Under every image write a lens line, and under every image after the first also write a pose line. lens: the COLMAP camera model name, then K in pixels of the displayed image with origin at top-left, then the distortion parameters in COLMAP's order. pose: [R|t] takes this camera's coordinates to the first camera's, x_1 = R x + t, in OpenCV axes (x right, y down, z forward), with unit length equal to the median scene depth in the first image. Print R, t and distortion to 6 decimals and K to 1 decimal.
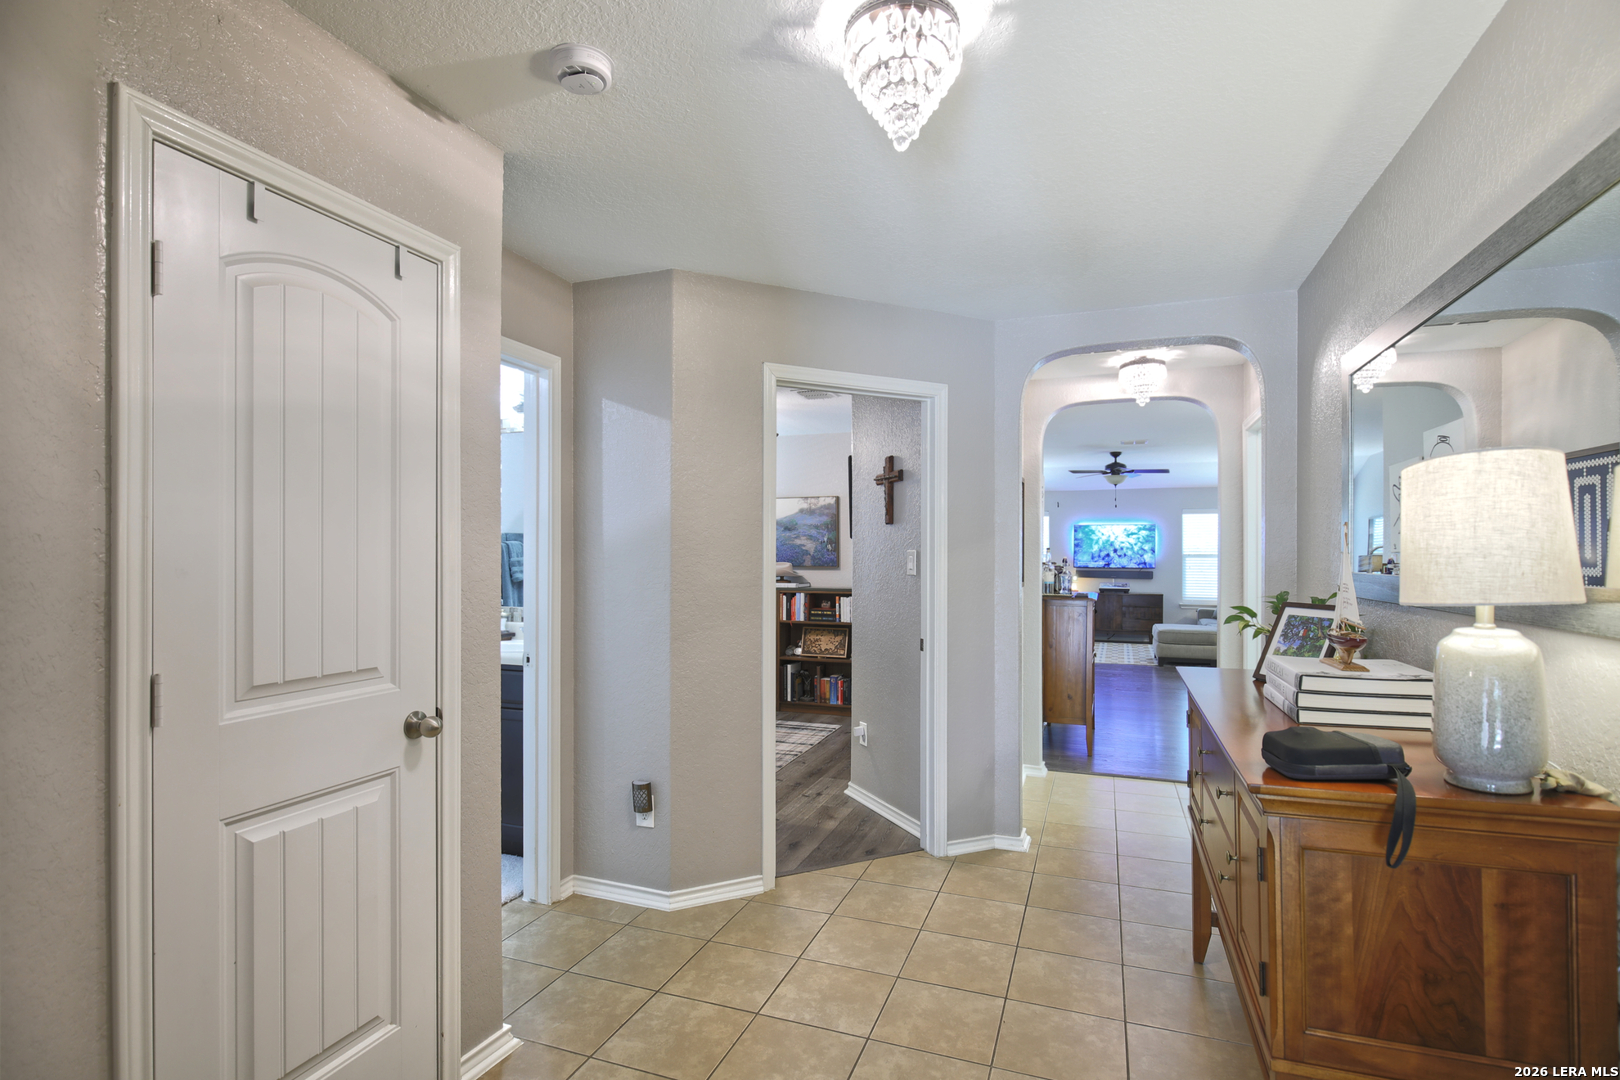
lens RADIAL K [[774.7, 0, 810.7], [0, 774.7, 549.4], [0, 0, 1]] dist [0.002110, -0.000907]
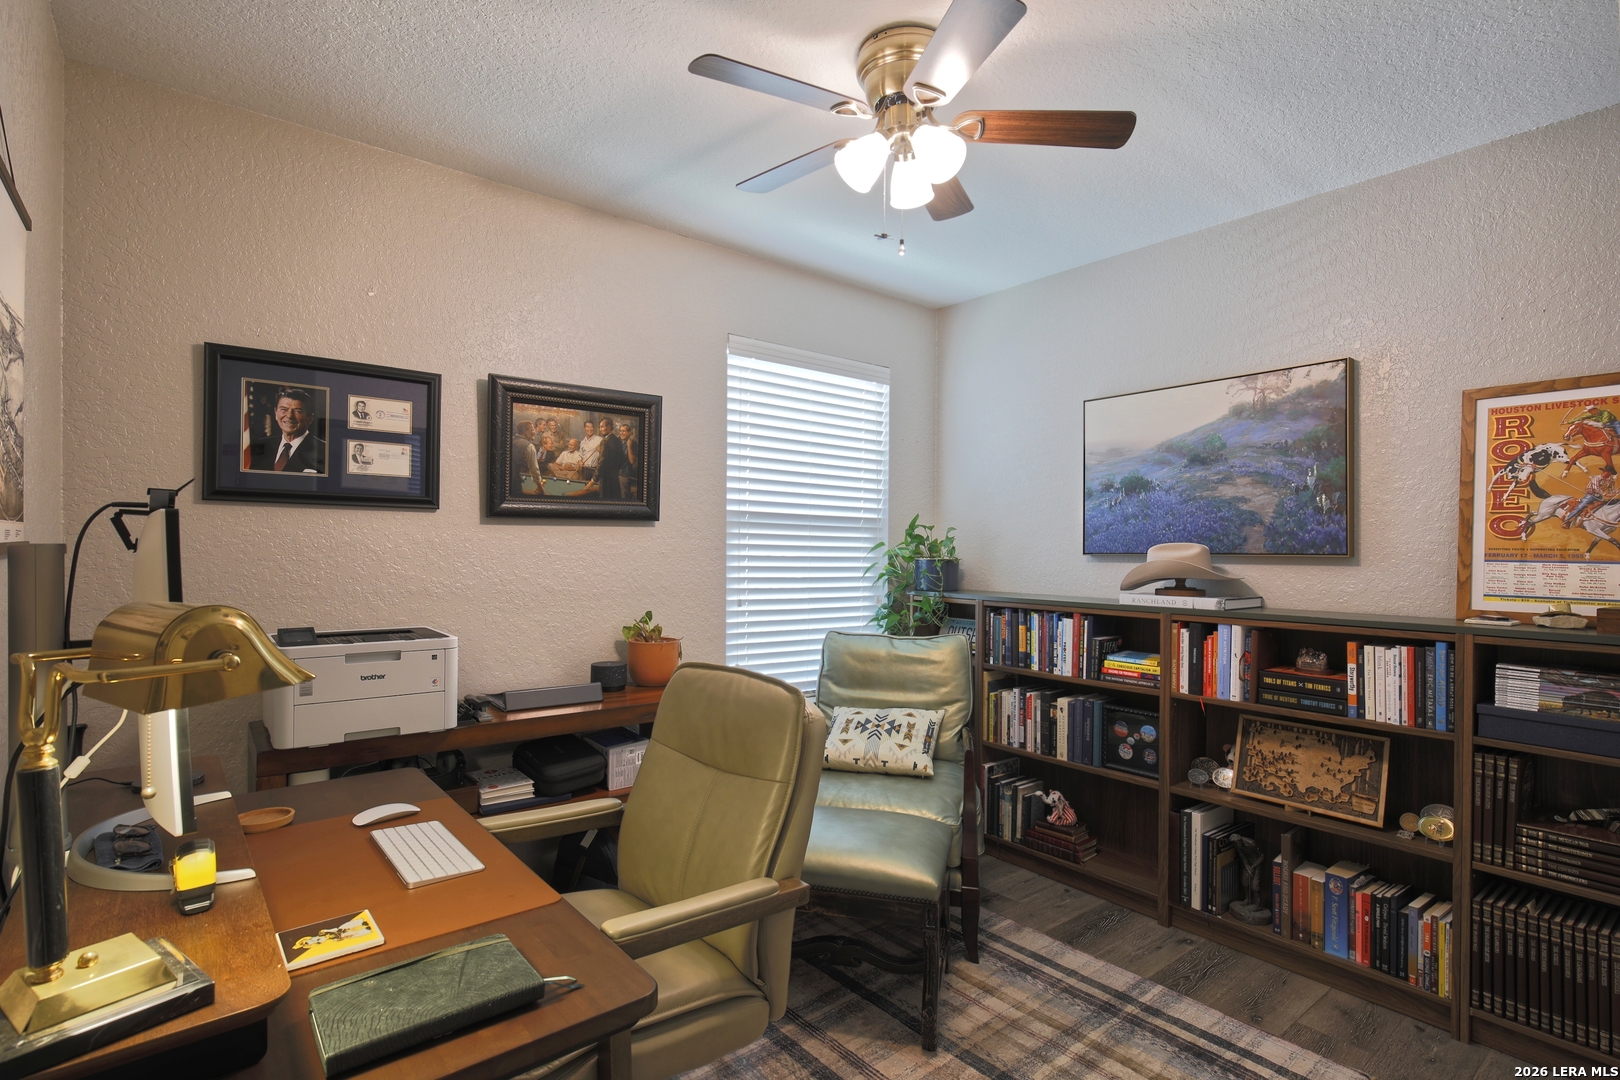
lens RADIAL K [[774.7, 0, 817.2], [0, 774.7, 544.1], [0, 0, 1]] dist [0.002110, -0.000907]
pose [[0.853280, 0.002336, -0.521447, 0.011239], [0.001743, 0.999972, 0.007332, 0.013995], [0.521450, -0.007165, 0.853252, 0.573337]]
